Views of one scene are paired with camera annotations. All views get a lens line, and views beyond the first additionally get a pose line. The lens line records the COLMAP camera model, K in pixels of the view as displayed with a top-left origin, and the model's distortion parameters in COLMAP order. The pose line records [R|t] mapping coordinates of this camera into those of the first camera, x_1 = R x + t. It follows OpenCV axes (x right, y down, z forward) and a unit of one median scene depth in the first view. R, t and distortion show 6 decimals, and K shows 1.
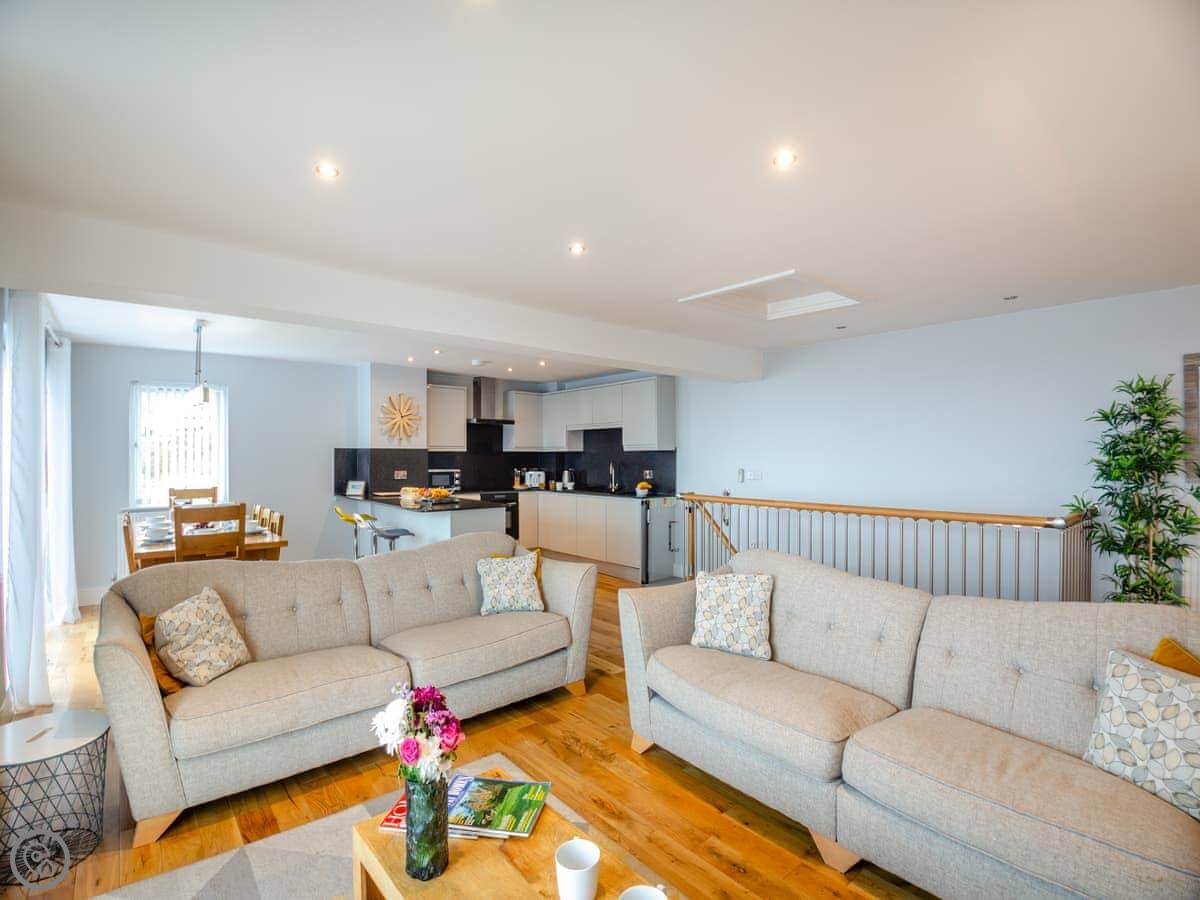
lens RADIAL K [[568.6, 0, 608.0], [0, 568.6, 431.5], [0, 0, 1]] dist [0.000249, 0.000099]
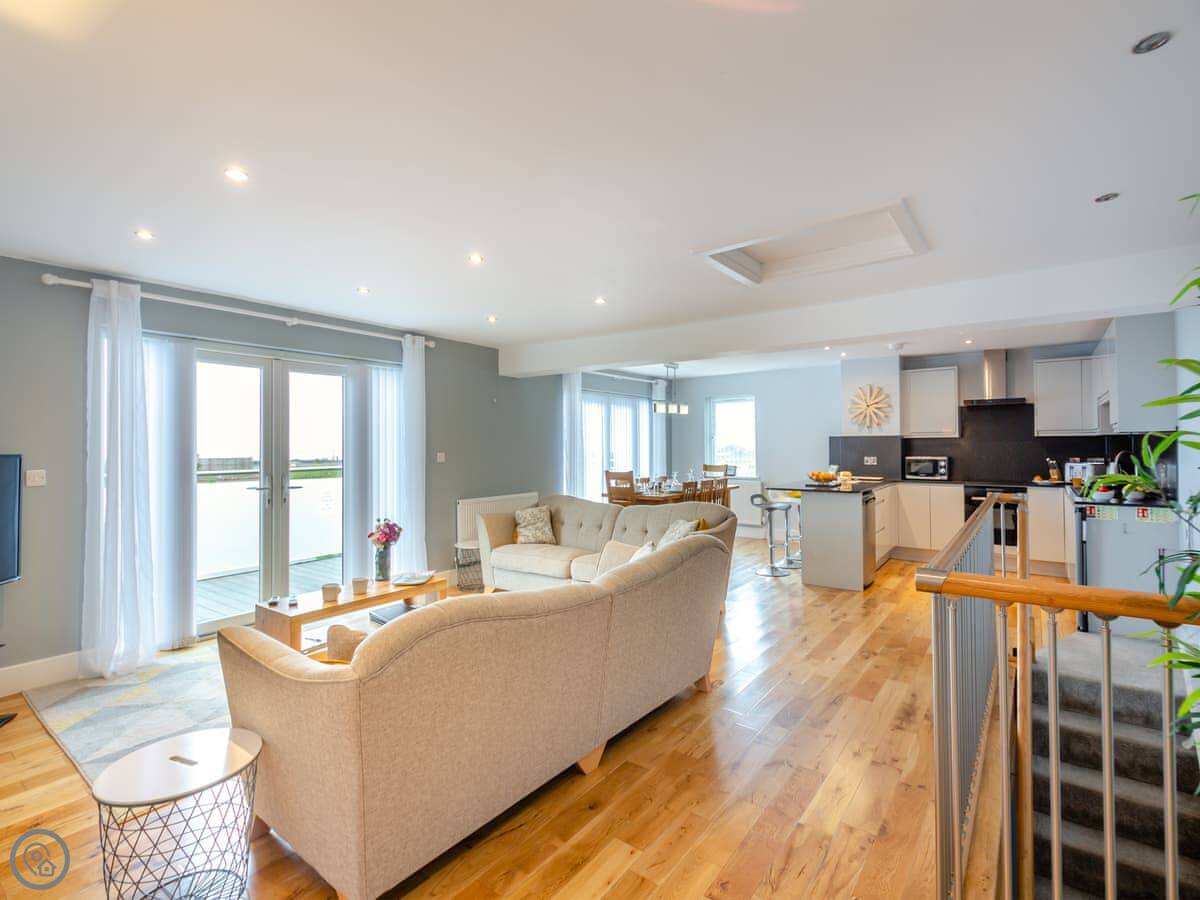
lens RADIAL K [[568.6, 0, 608.0], [0, 568.6, 431.5], [0, 0, 1]] dist [0.000249, 0.000099]
pose [[0.216656, -0.025324, -0.975920, 0.490216], [0.047974, 0.998732, -0.015266, 0.013024], [0.975069, -0.043511, 0.217596, 0.261828]]
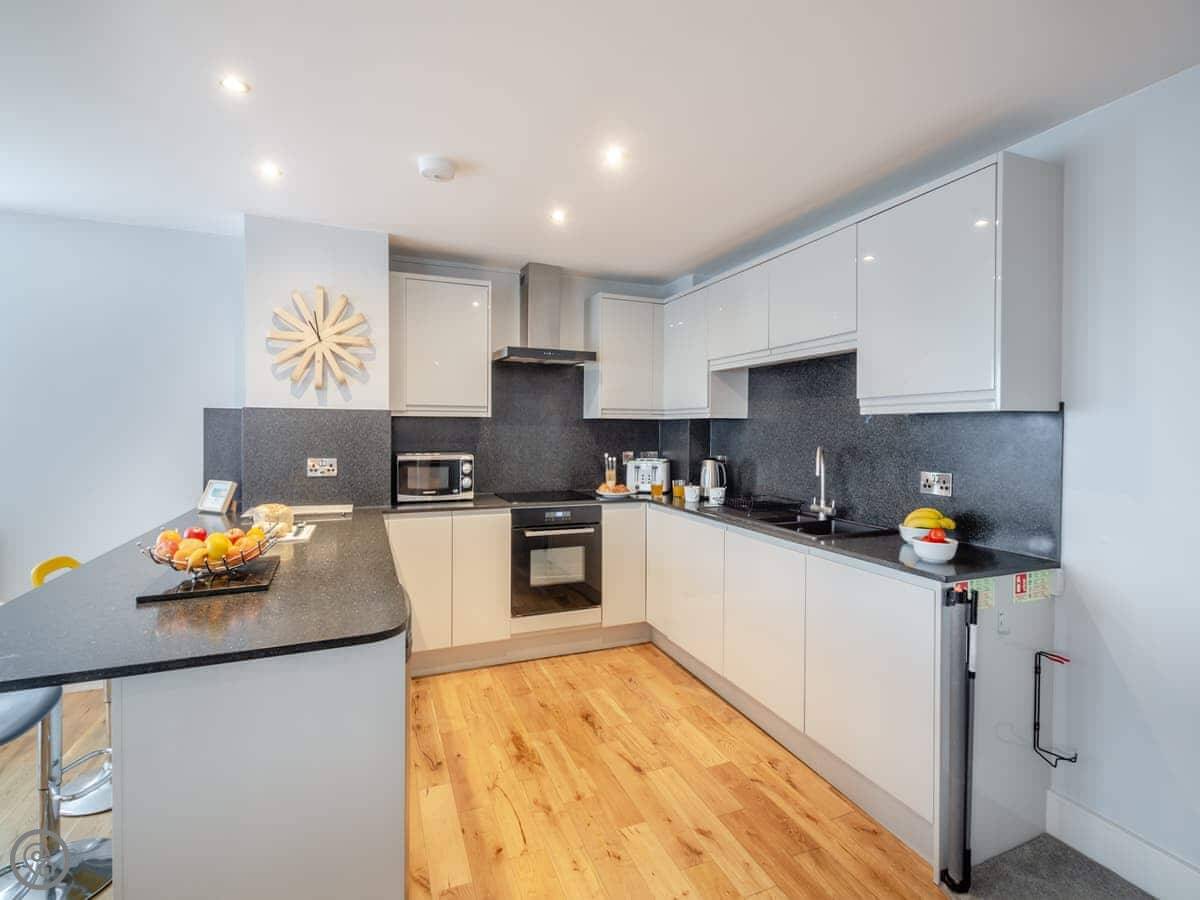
lens RADIAL K [[568.6, 0, 608.0], [0, 568.6, 431.5], [0, 0, 1]] dist [0.000249, 0.000099]
pose [[0.951664, 0.009935, -0.306980, -0.011646], [0.004990, 0.998845, 0.047796, 0.024588], [0.307100, -0.047018, 0.950515, 0.565233]]
